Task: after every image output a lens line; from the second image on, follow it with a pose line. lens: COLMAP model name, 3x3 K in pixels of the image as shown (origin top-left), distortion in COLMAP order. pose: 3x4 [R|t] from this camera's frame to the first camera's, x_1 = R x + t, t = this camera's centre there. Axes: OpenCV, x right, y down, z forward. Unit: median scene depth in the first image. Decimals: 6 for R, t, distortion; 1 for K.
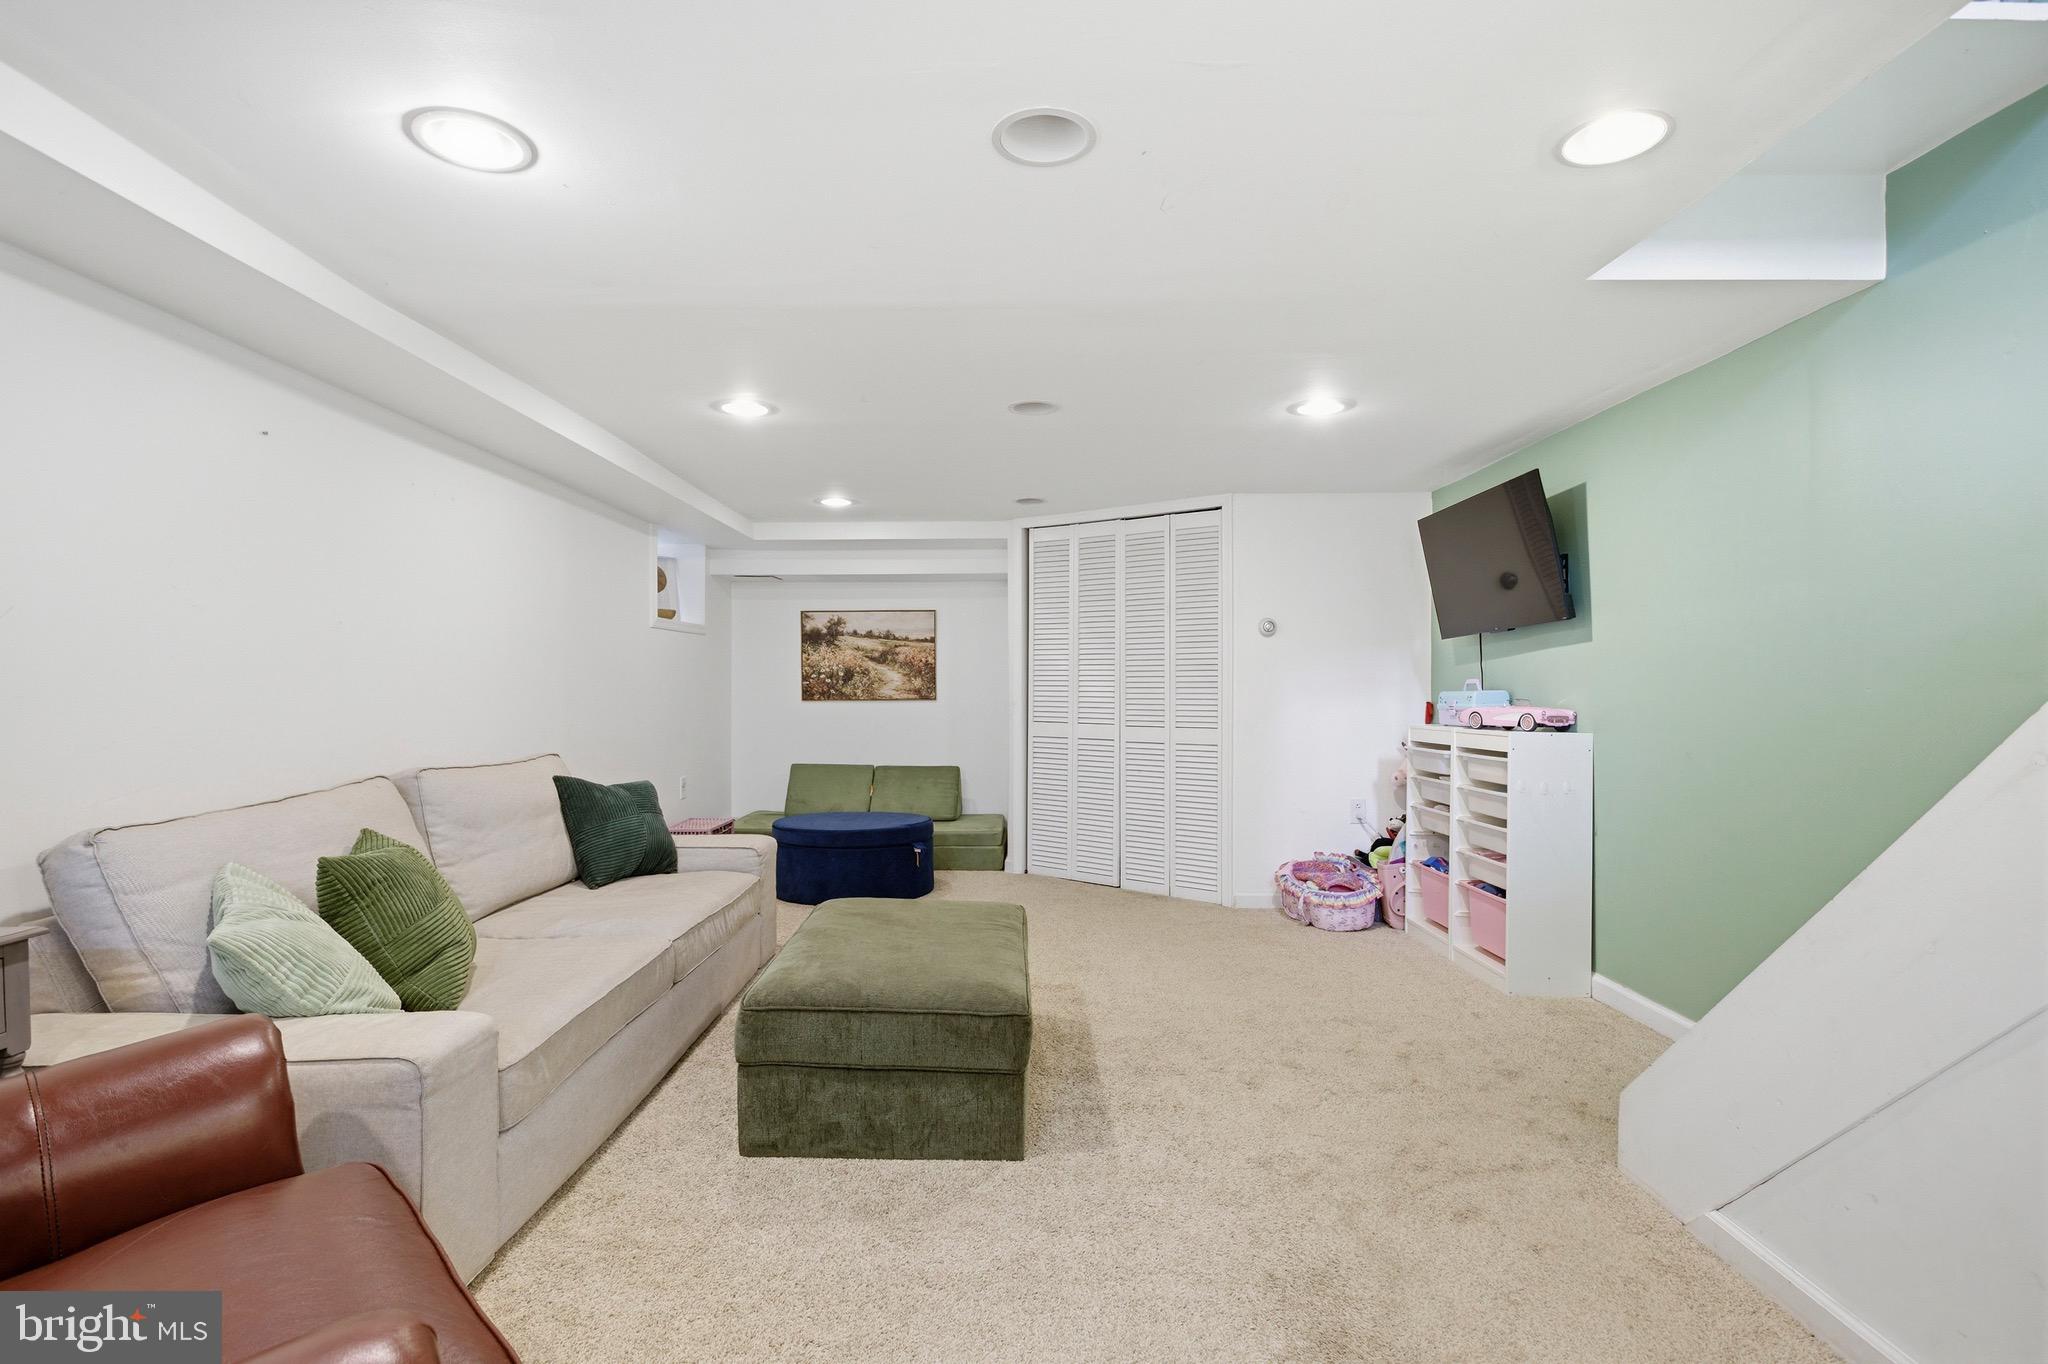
lens RADIAL K [[982.2, 0, 1020.6], [0, 982.2, 679.3], [0, 0, 1]] dist [-0.002173, 0.000368]
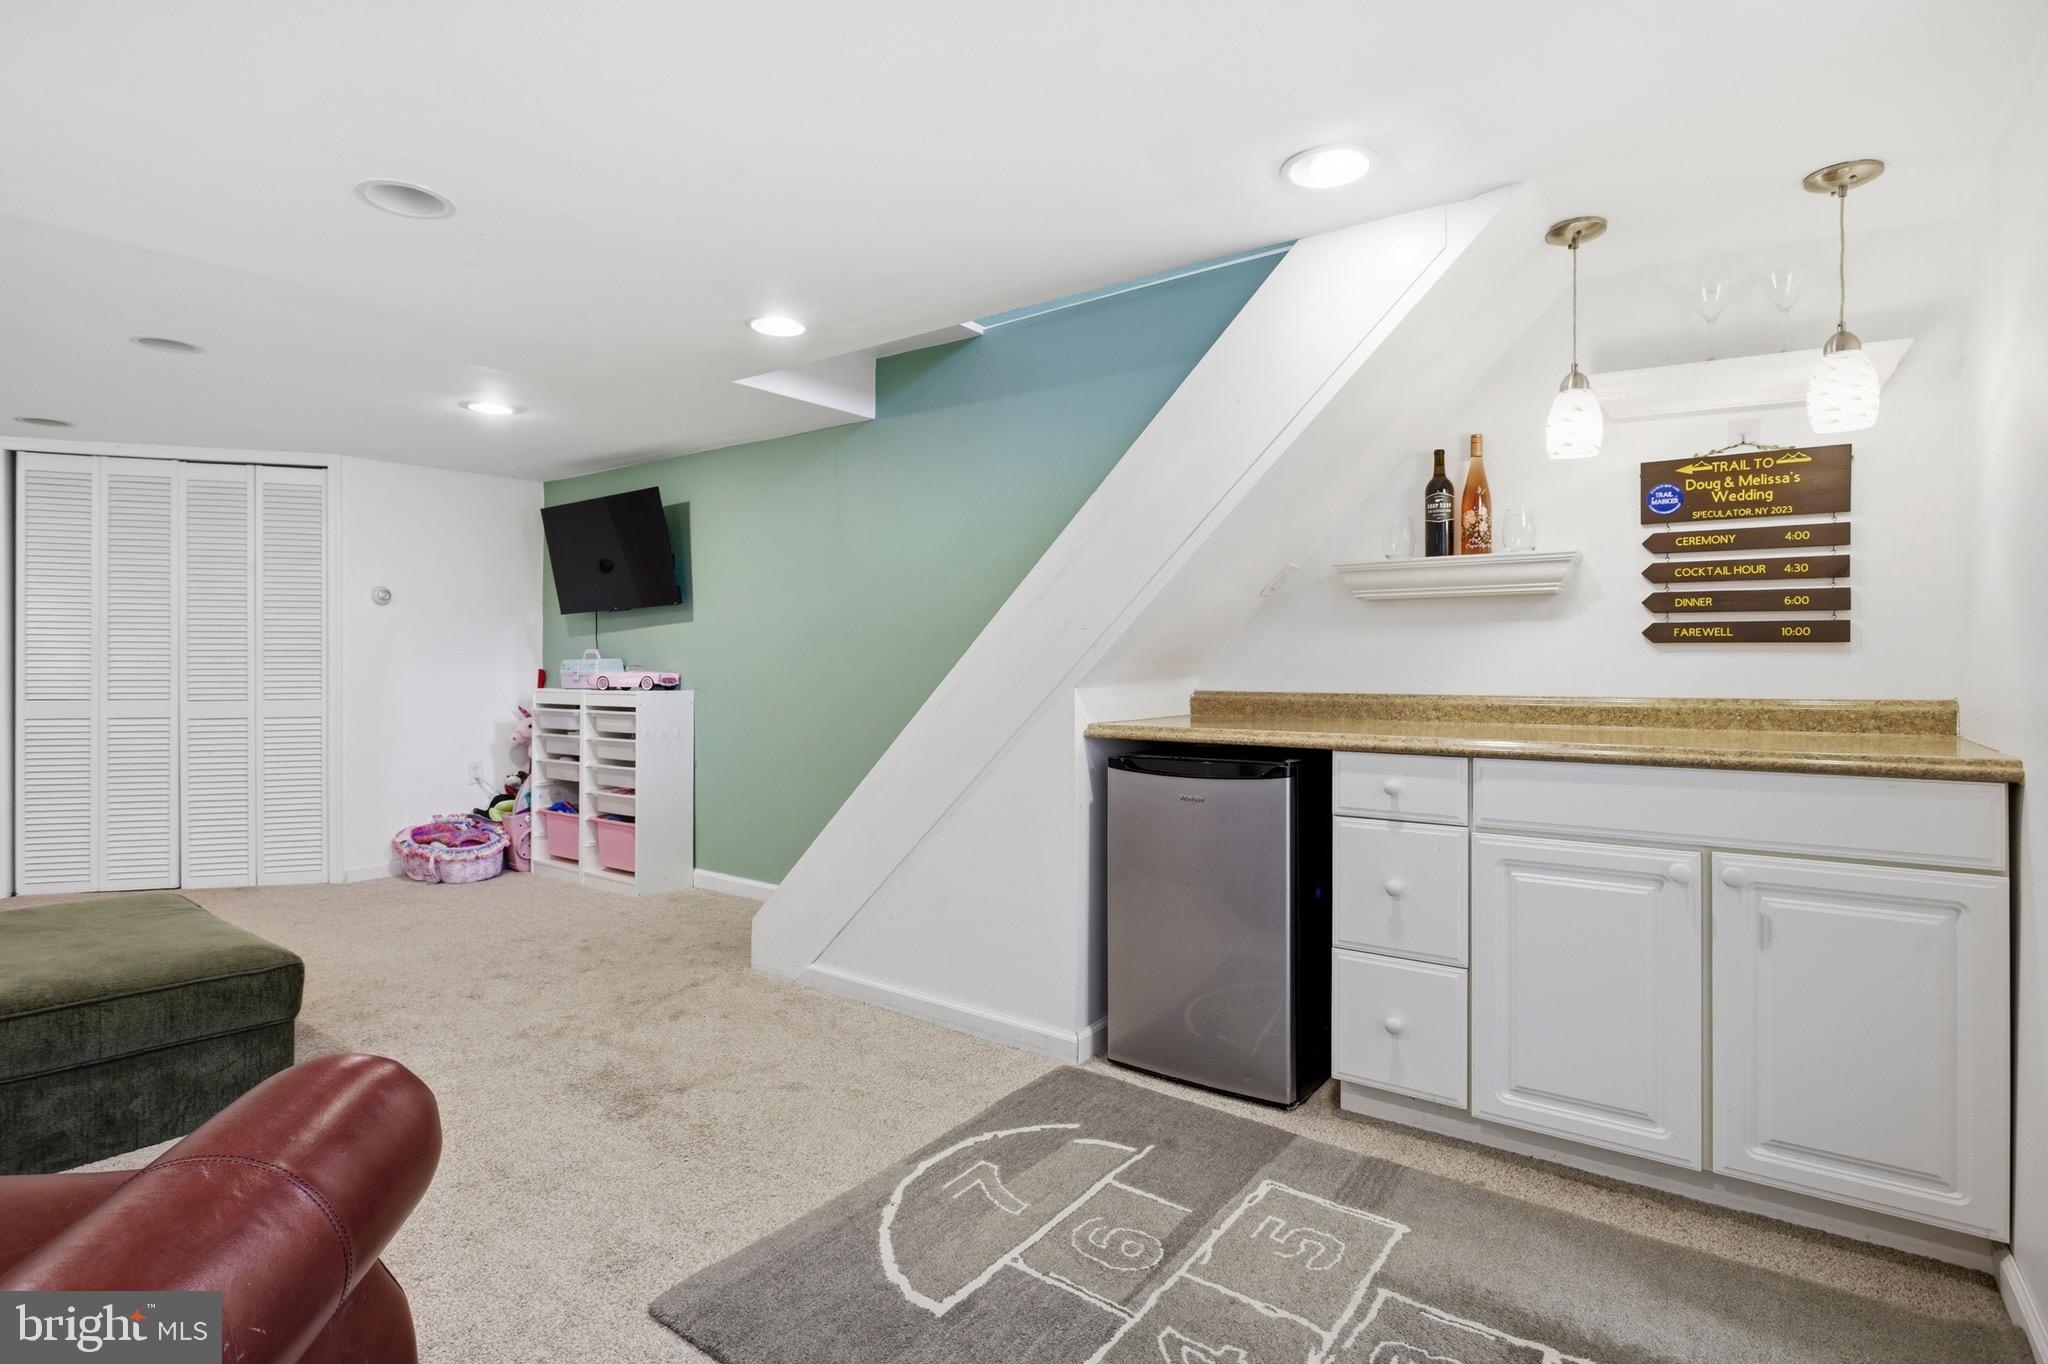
lens RADIAL K [[1019.7, 0, 1034.2], [0, 1019.7, 677.1], [0, 0, 1]] dist [-0.003476, -0.000445]
pose [[0.580267, -0.016452, 0.814260, -0.242840], [-0.006477, 0.999671, 0.024814, -0.000636], [-0.814401, -0.019672, 0.579969, -0.160081]]
